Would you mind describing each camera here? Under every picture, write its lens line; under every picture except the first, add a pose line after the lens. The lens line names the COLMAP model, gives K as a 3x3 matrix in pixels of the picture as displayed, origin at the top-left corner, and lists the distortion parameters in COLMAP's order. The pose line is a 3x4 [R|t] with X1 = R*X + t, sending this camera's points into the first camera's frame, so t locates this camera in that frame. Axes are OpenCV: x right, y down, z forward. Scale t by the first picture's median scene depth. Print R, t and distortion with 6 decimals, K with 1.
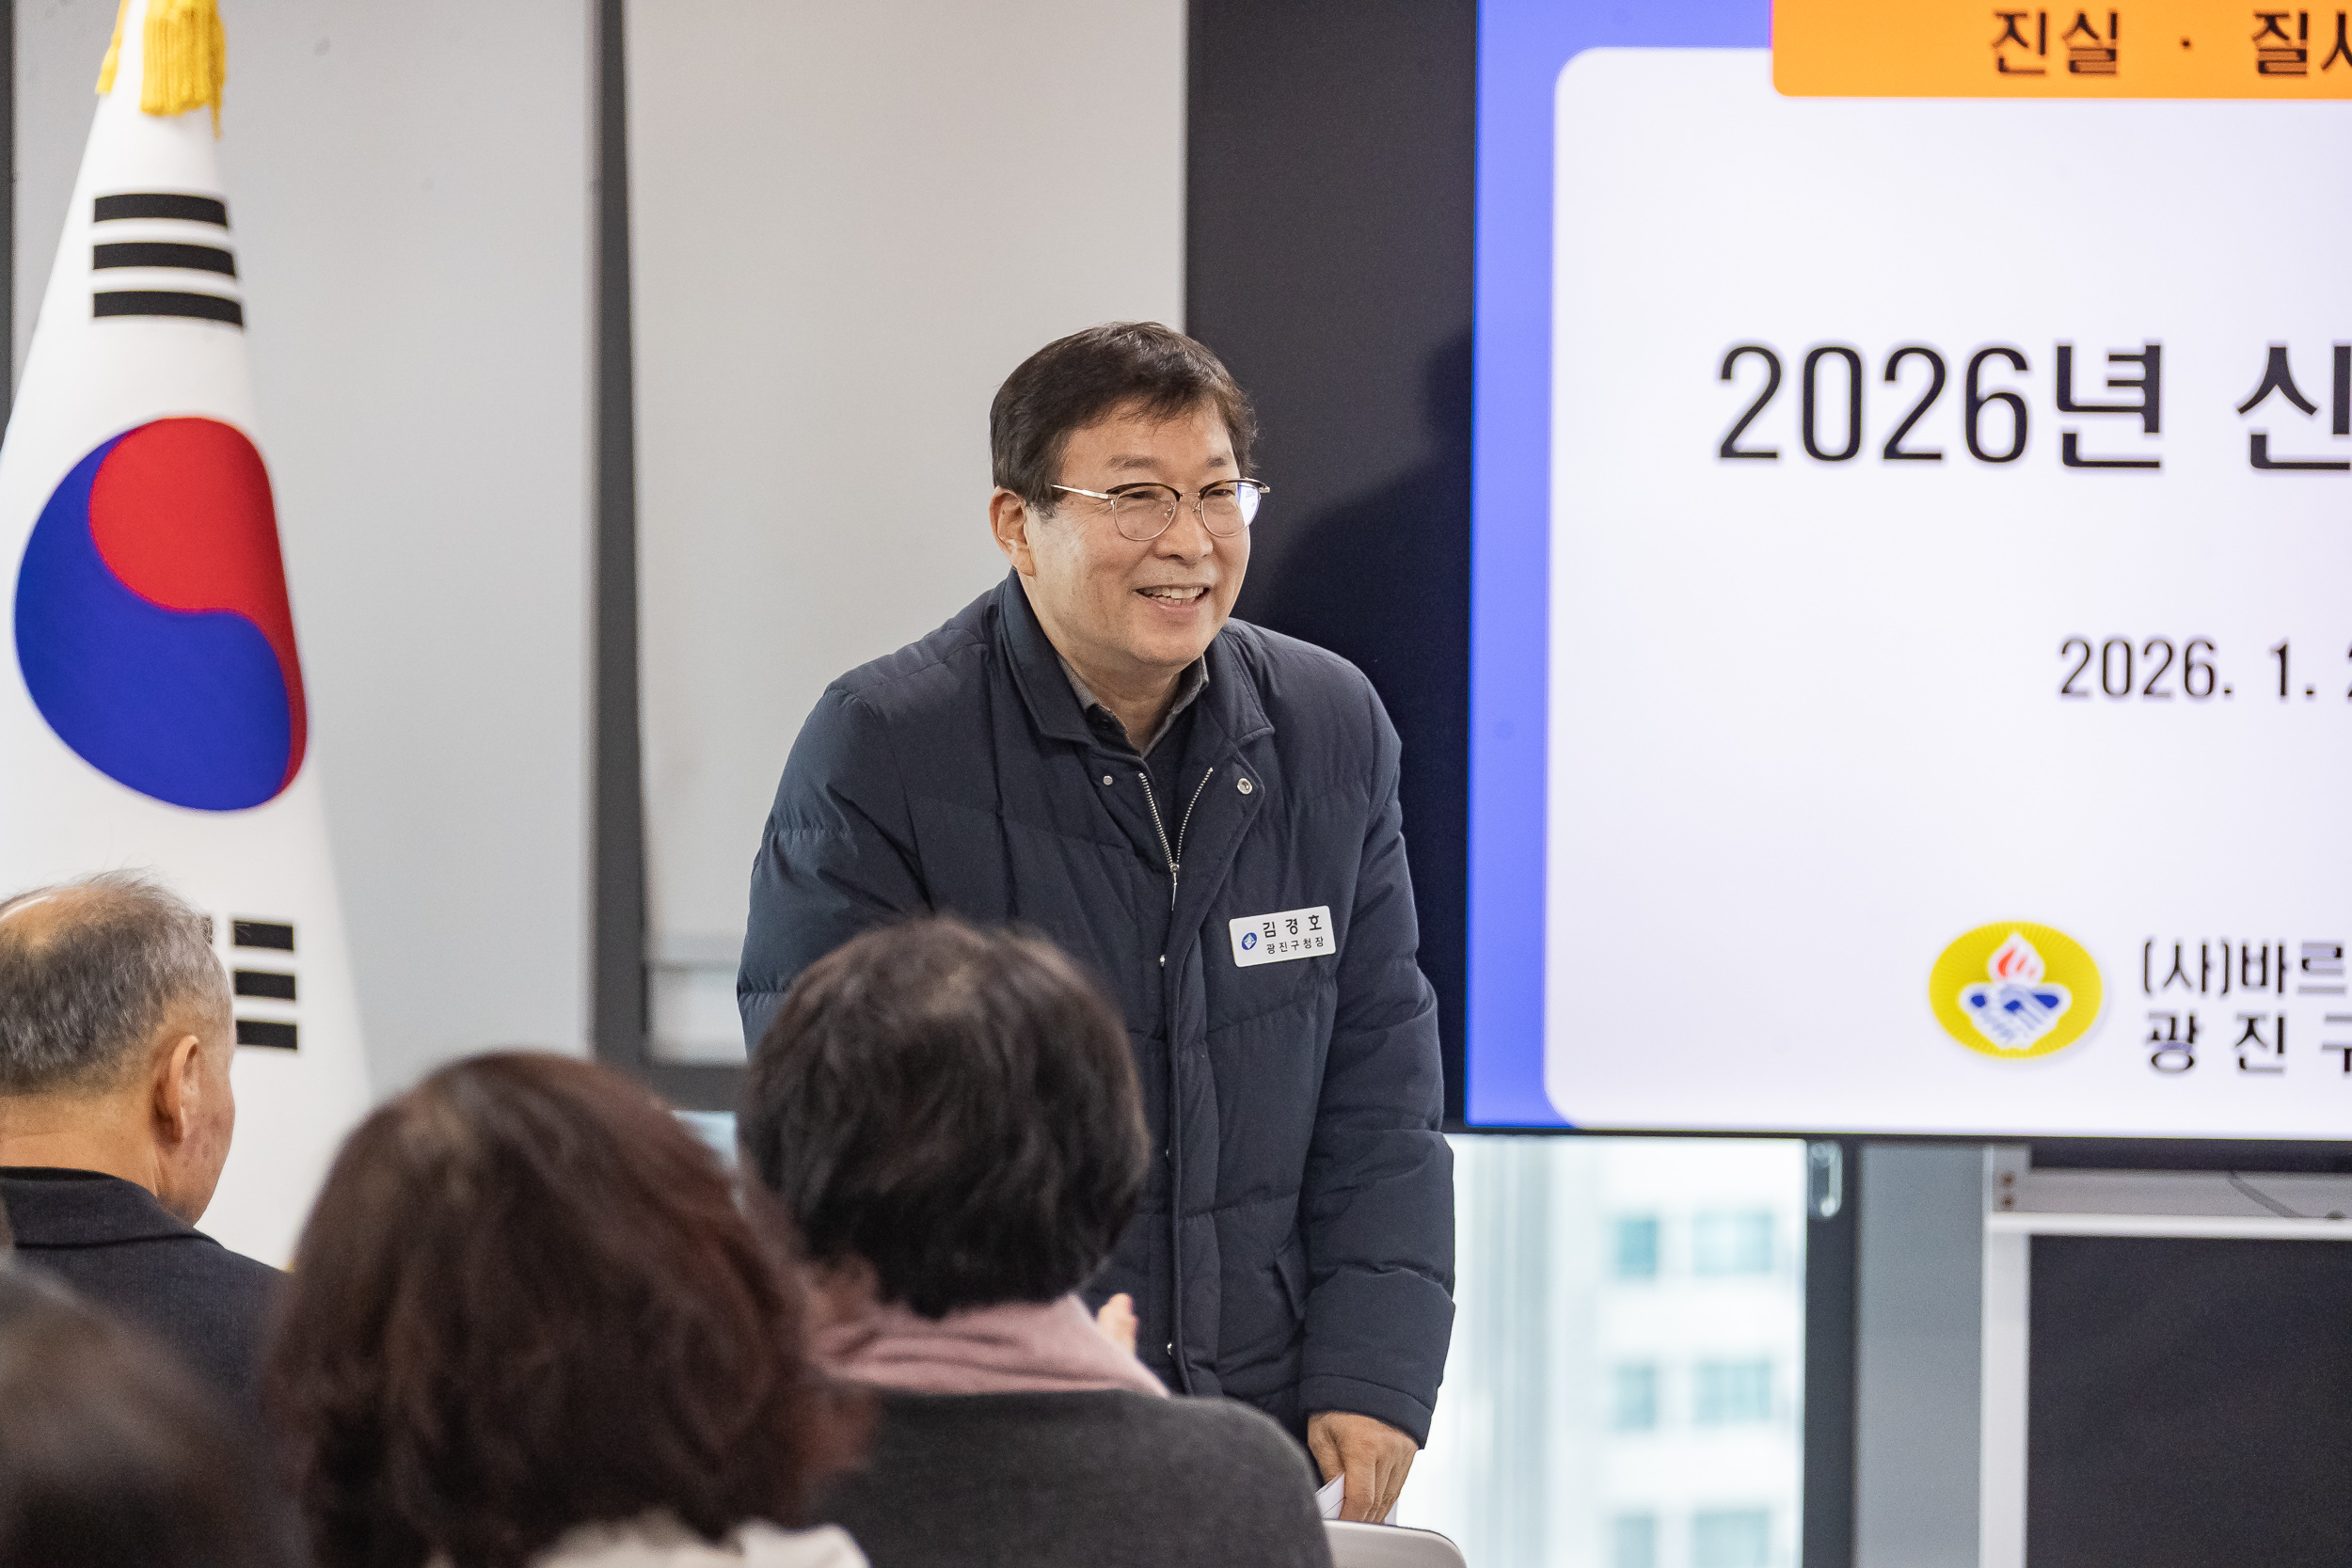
lens RADIAL K [[10610.2, 0, 1177.2], [0, 10610.2, 831.6], [0, 0, 1]] dist [0.263270, 0.000000]
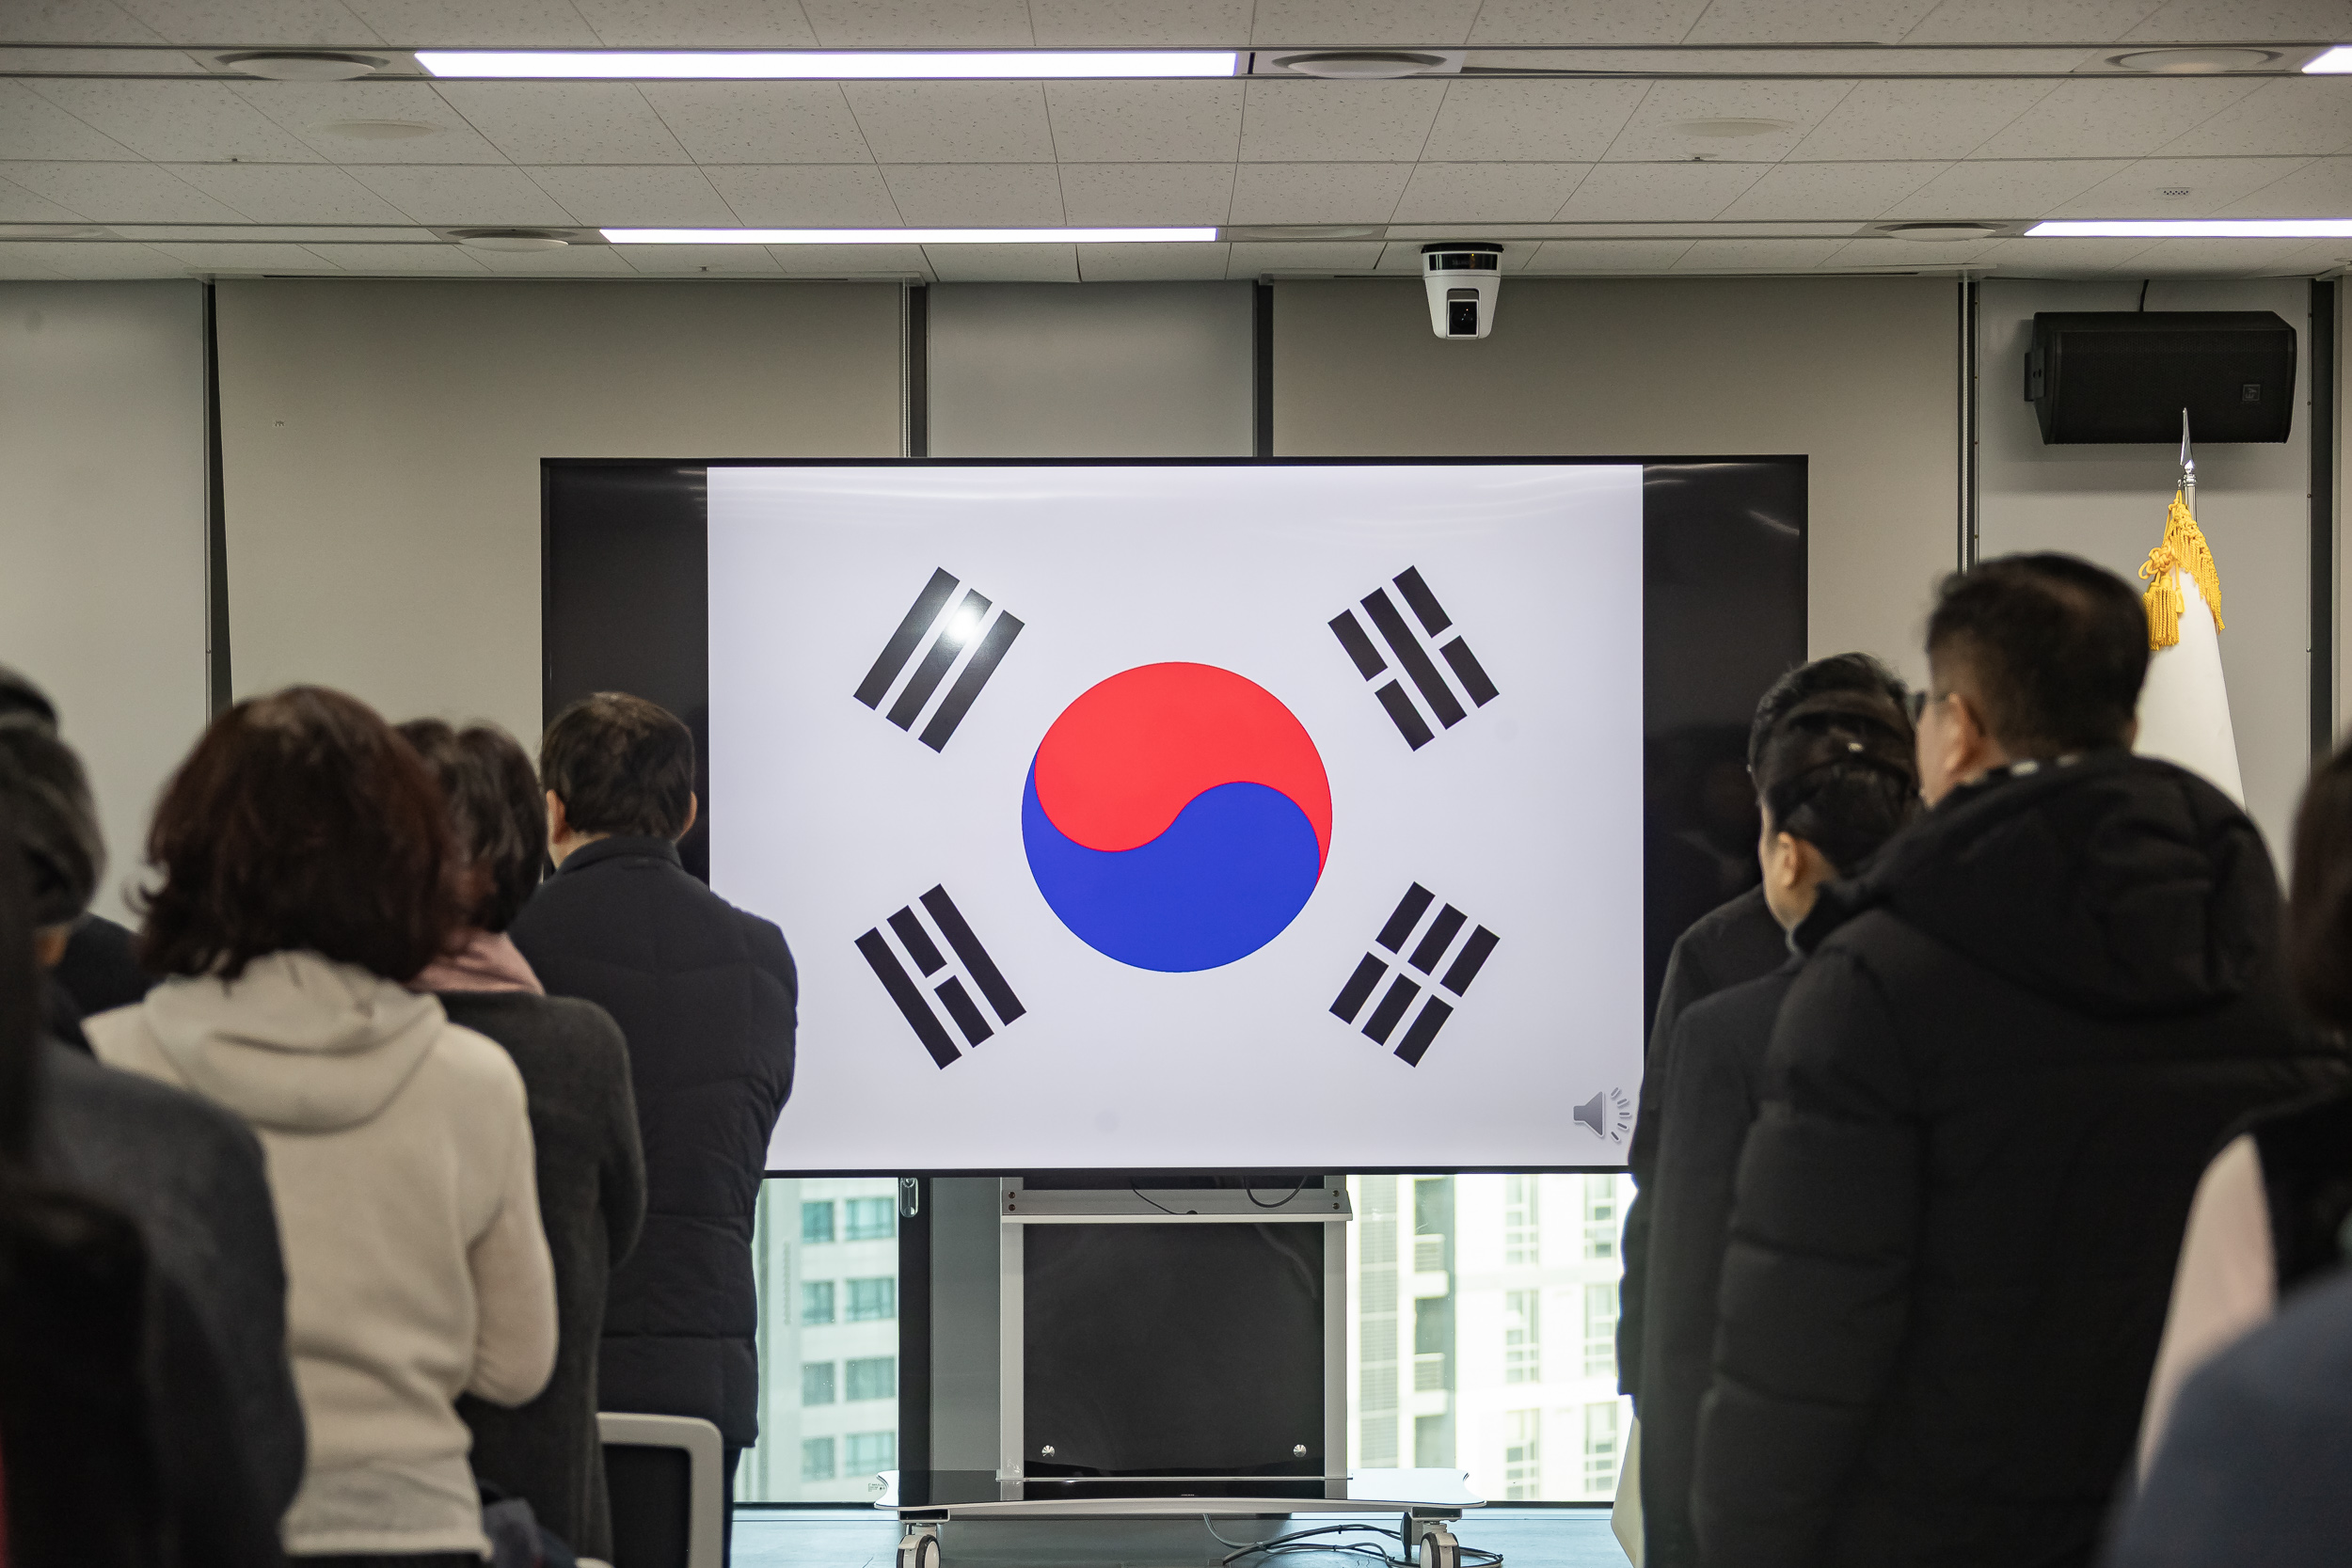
lens RADIAL K [[7072.2, 0, 1141.5], [0, 7072.2, 729.8], [0, 0, 1]] dist [0.399506, 0.000000]
pose [[0.995465, -0.013228, 0.094206, -0.012957], [0.016536, 0.999271, -0.034424, -0.004656], [-0.093682, 0.035826, 0.994957, -0.214805]]
